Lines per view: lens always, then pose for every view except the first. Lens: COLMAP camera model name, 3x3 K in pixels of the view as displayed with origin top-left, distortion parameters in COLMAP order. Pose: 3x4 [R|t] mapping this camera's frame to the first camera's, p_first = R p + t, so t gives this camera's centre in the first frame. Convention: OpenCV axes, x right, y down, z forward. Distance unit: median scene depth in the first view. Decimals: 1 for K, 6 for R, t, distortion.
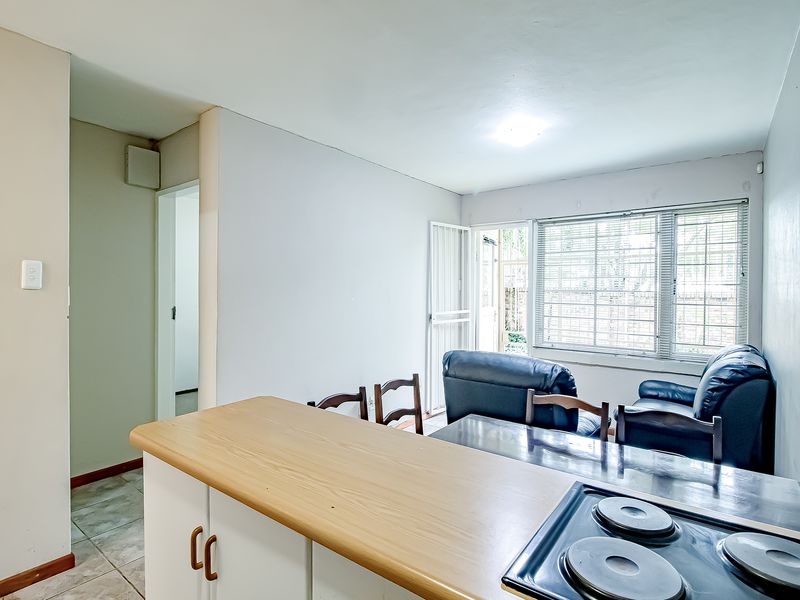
lens RADIAL K [[425.4, 0, 398.2], [0, 425.4, 283.9], [0, 0, 1]] dist [-0.000317, -0.000465]
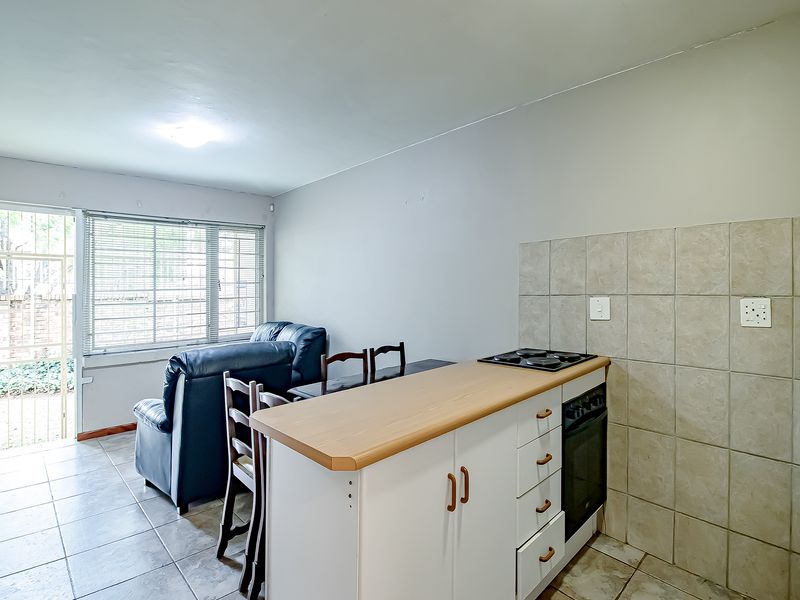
lens RADIAL K [[407.0, 0, 399.6], [0, 407.0, 286.8], [0, 0, 1]] dist [-0.040934, 0.053917]
pose [[0.141308, -0.006552, 0.989944, -0.410623], [0.012836, 0.999906, 0.004786, 0.010897], [-0.989882, 0.012031, 0.141379, 0.249820]]
